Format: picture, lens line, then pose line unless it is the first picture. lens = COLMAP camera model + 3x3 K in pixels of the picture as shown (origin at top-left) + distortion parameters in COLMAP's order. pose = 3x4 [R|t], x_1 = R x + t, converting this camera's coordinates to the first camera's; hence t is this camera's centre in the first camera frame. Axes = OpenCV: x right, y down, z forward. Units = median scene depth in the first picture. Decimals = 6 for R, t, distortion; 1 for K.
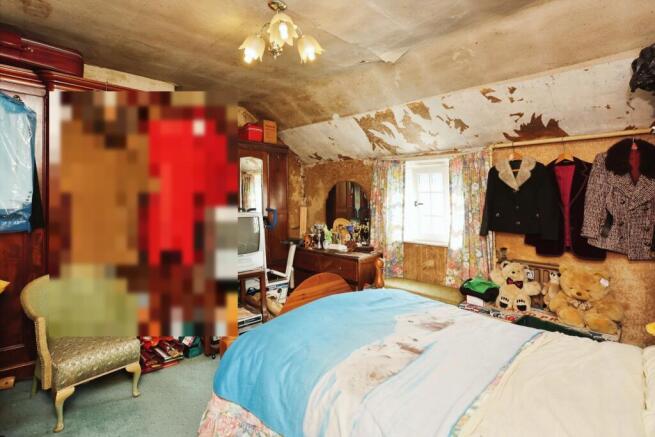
lens RADIAL K [[343.3, 0, 328.0], [0, 343.3, 201.5], [0, 0, 1]] dist [-0.000730, -0.000086]
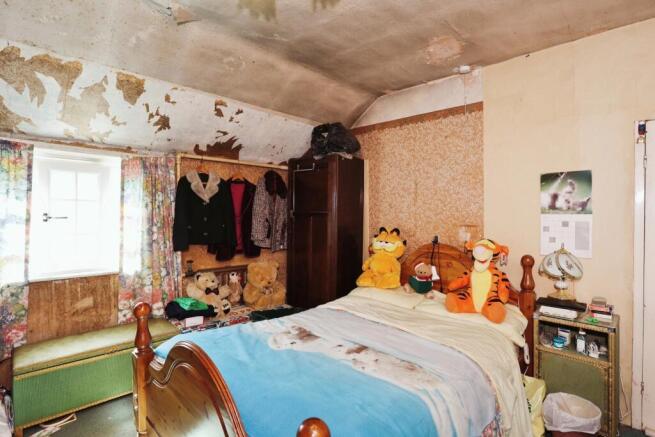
lens RADIAL K [[344.9, 0, 327.8], [0, 344.9, 210.0], [0, 0, 1]] dist [-0.048213, 0.000730]
pose [[-0.053829, -0.002437, 0.998547, -0.487404], [-0.003600, 0.999991, 0.002246, -0.013409], [-0.998544, -0.003474, -0.053837, 0.661598]]
